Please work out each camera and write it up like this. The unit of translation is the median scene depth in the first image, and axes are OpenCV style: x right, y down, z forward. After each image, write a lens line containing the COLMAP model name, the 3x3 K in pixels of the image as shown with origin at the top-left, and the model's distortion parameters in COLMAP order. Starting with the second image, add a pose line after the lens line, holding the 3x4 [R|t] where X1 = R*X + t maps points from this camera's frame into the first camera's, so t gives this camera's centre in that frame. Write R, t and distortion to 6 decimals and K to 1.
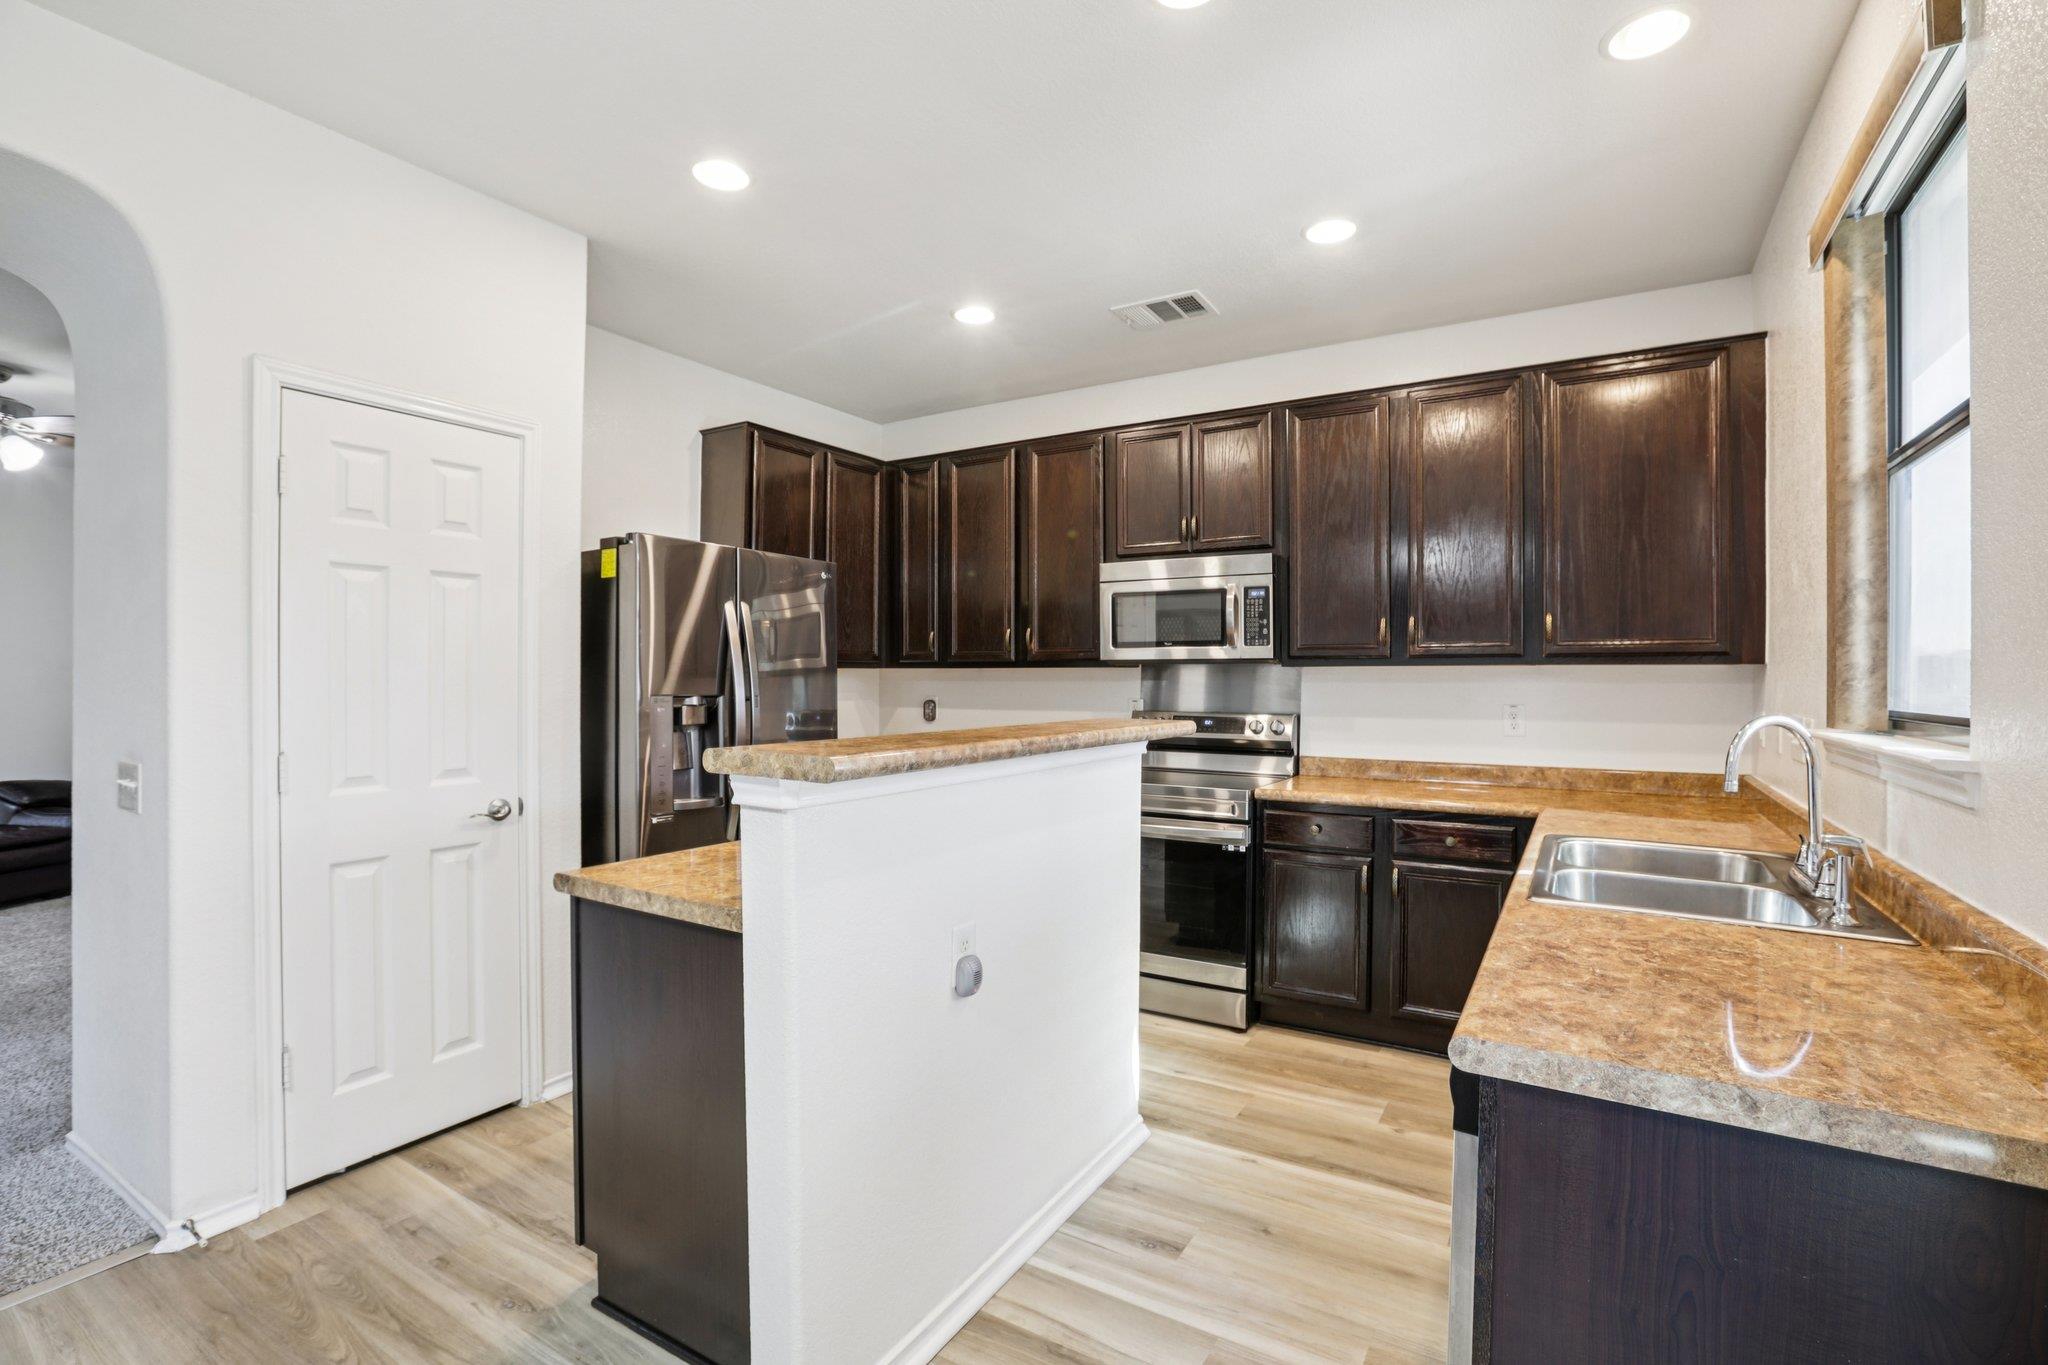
lens RADIAL K [[931.0, 0, 1024.8], [0, 931.0, 677.2], [0, 0, 1]] dist [-0.002265, 0.000581]
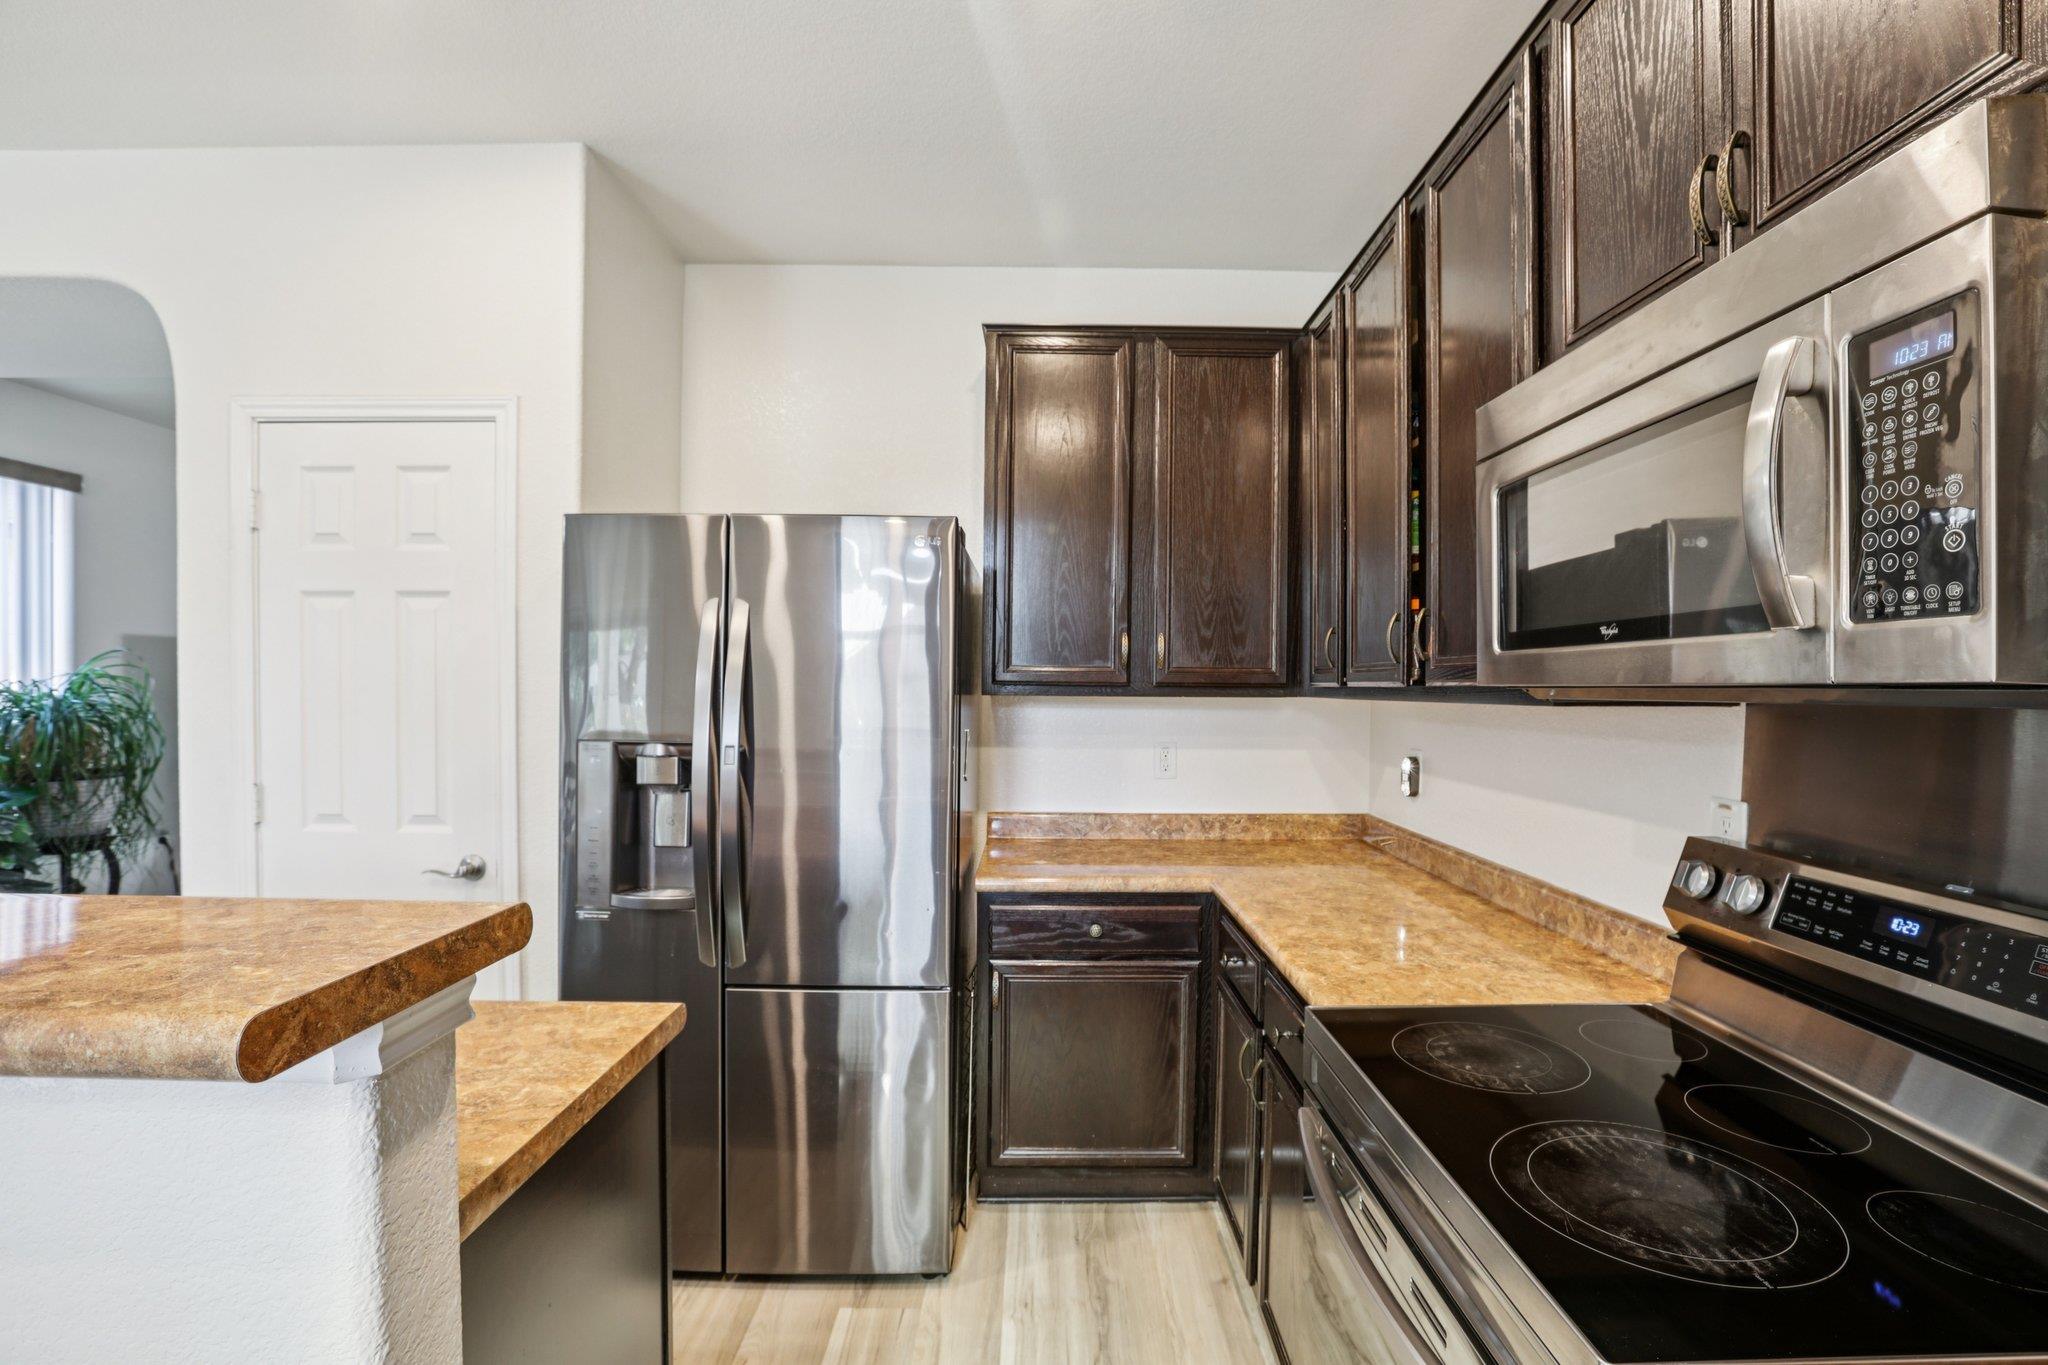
lens RADIAL K [[931.0, 0, 1029.0], [0, 931.0, 681.8], [0, 0, 1]] dist [-0.002265, 0.000581]
pose [[0.529089, -0.001435, -0.848565, 0.318168], [-0.005756, 0.999969, -0.005280, -0.018835], [0.848547, 0.007678, 0.529064, 0.748252]]
